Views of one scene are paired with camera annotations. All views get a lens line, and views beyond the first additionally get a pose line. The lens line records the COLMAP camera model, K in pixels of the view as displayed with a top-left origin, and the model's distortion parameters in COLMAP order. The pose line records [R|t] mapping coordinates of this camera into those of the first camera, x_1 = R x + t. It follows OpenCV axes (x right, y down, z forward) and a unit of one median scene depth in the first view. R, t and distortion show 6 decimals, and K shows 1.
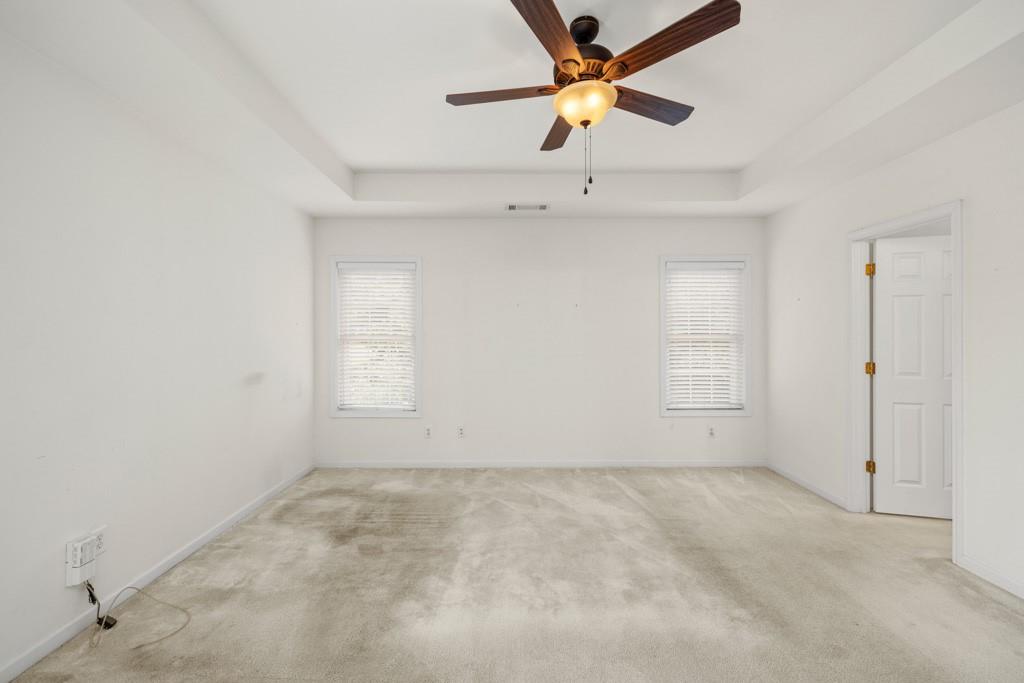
lens RADIAL K [[428.4, 0, 508.2], [0, 428.4, 332.4], [0, 0, 1]] dist [0.000713, -0.000016]
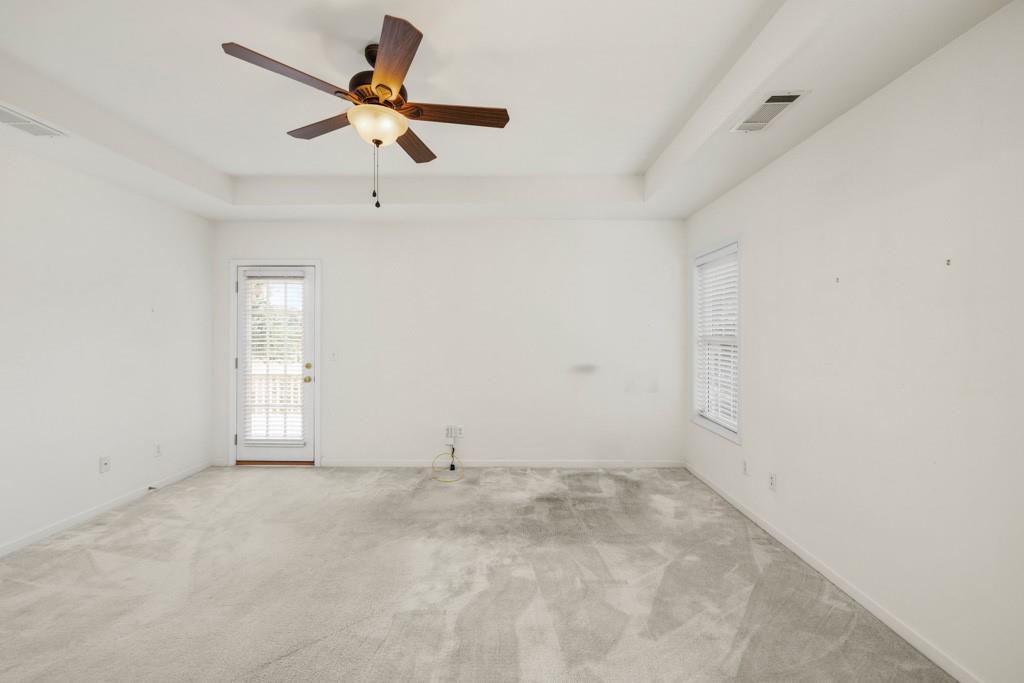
lens RADIAL K [[428.4, 0, 508.2], [0, 428.4, 332.4], [0, 0, 1]] dist [0.000713, -0.000016]
pose [[0.020821, 0.005766, -0.999767, 0.793788], [-0.003521, 0.999978, 0.005694, -0.012411], [0.999777, 0.003402, 0.020841, 0.800923]]
